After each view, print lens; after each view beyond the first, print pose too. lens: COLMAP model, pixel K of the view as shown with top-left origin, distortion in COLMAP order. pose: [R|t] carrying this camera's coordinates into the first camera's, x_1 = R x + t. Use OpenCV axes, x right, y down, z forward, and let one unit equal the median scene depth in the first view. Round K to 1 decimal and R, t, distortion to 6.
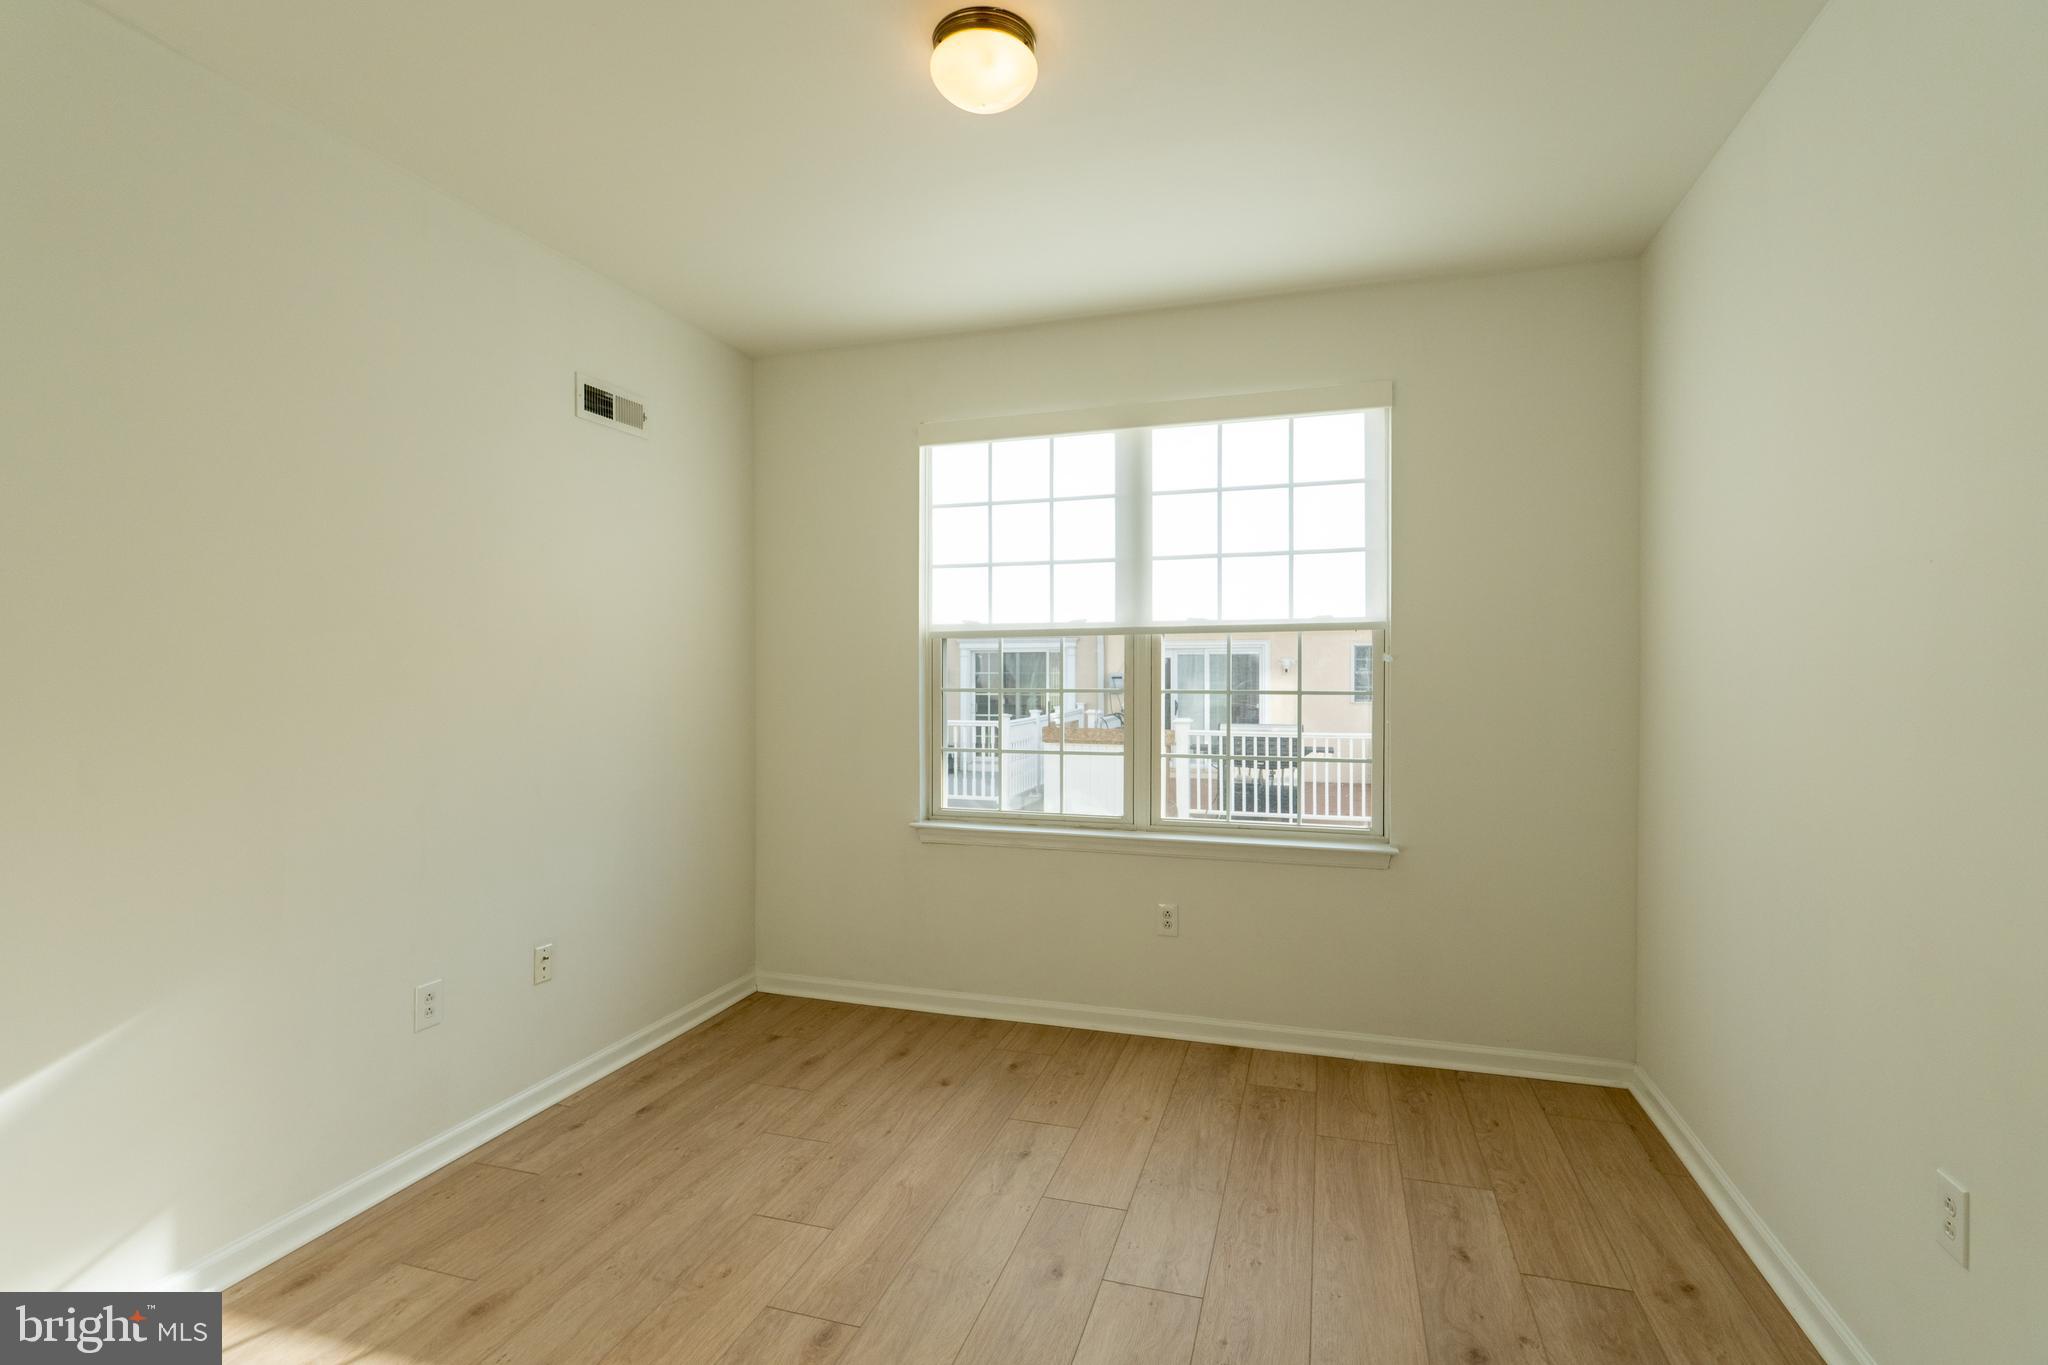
lens RADIAL K [[940.5, 0, 1029.2], [0, 940.5, 689.2], [0, 0, 1]] dist [-0.012256, 0.000880]
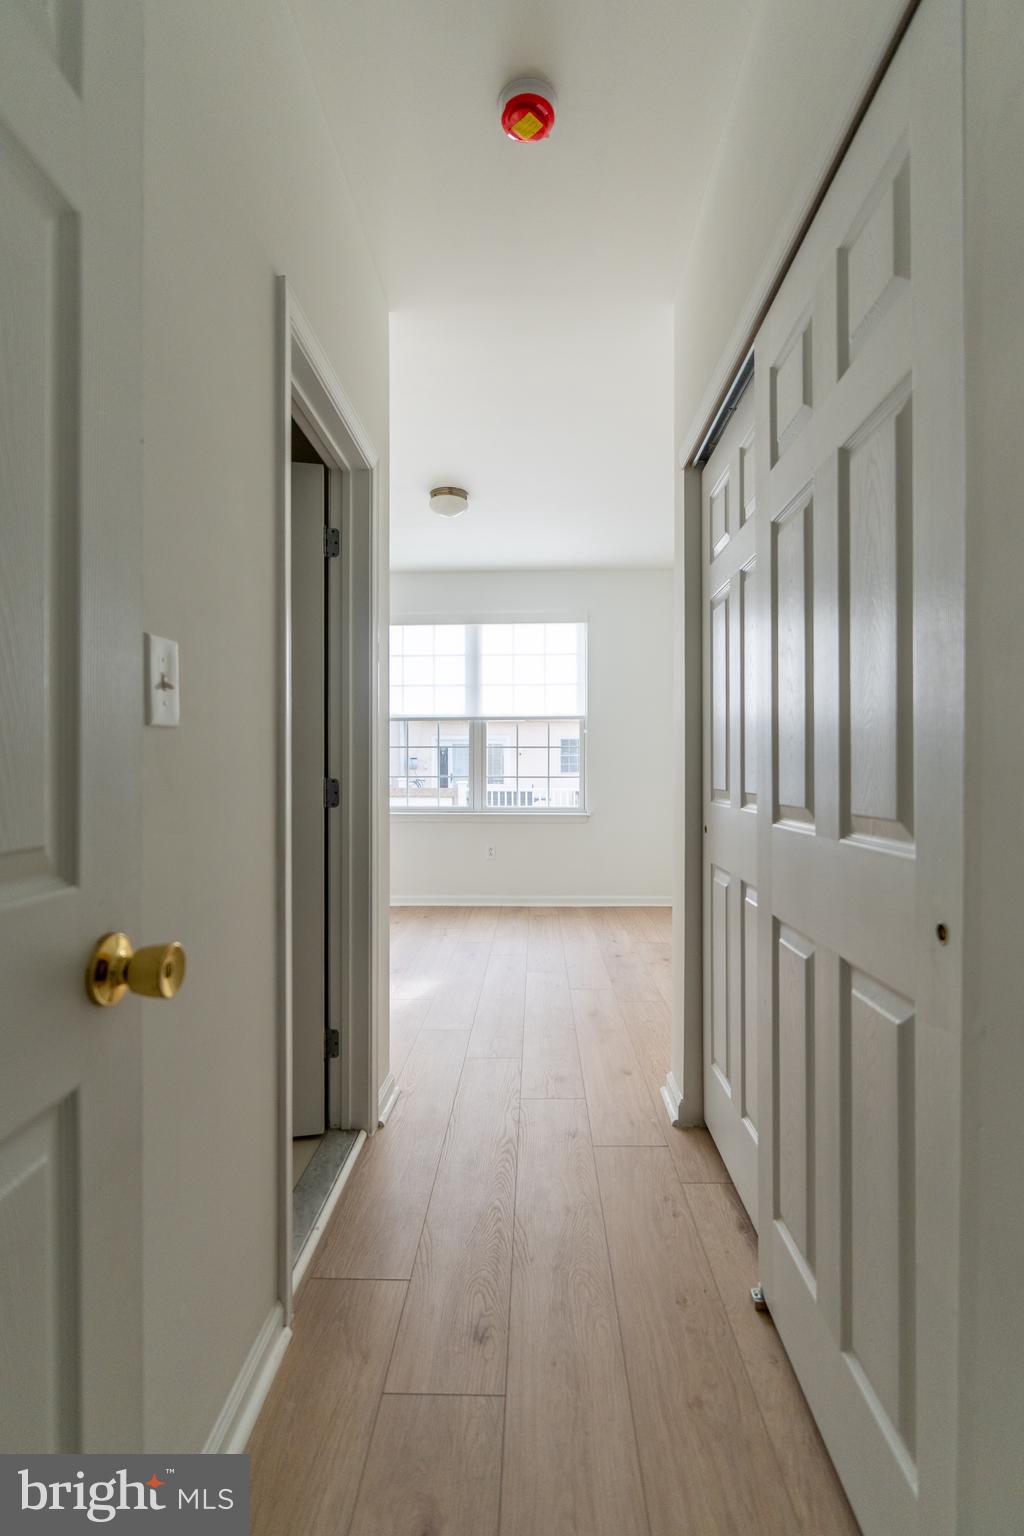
lens RADIAL K [[705.4, 0, 512.8], [0, 705.4, 768.9], [0, 0, 1]] dist [-0.012256, 0.000880]
pose [[0.964050, -0.000150, 0.265719, -0.230084], [0.001232, 0.999992, -0.003902, 0.057782], [-0.265716, 0.004089, 0.964043, -0.568612]]
